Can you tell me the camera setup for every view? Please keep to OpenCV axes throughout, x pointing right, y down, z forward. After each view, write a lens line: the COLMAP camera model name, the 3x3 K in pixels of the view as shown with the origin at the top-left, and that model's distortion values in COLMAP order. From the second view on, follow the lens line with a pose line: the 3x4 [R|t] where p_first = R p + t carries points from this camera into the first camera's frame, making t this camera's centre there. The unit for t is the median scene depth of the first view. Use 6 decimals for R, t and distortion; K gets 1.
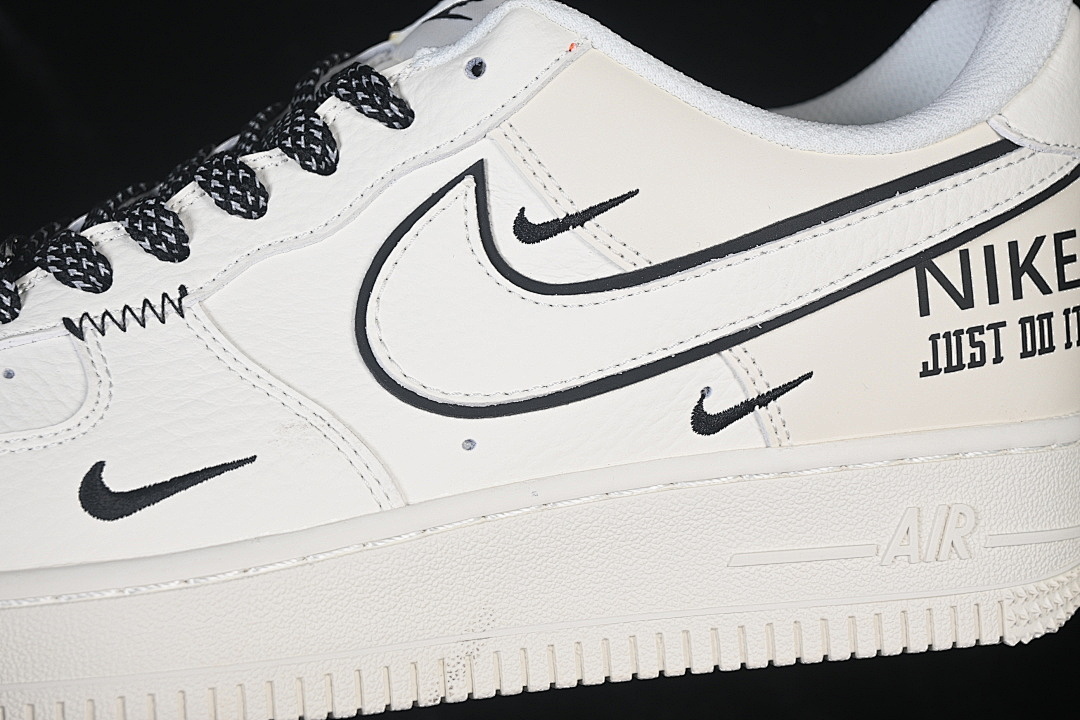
lens RADIAL K [[2304.5, 0, 540.0], [0, 2304.5, 360.0], [0, 0, 1]] dist [0.002511, -0.162630]
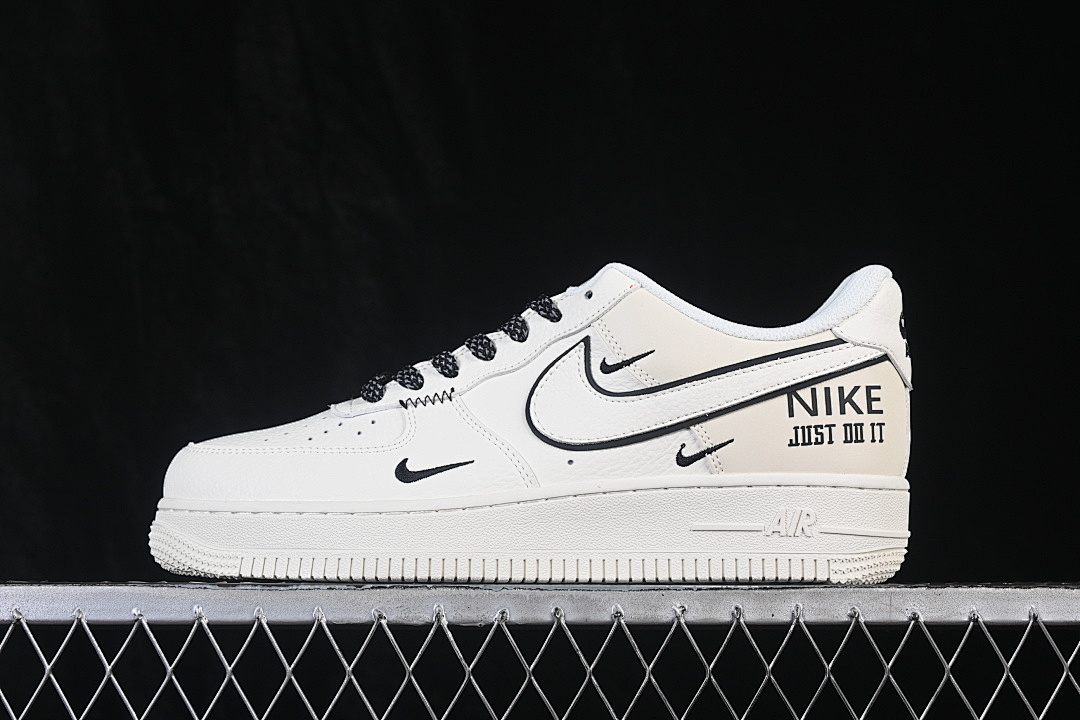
lens RADIAL K [[2304.5, 0, 540.0], [0, 2304.5, 360.0], [0, 0, 1]] dist [0.002511, -0.162630]
pose [[0.968356, 0.033526, -0.247312, 0.465058], [-0.080756, 0.979718, -0.183388, 0.335542], [0.236148, 0.197557, 0.951423, -1.072404]]
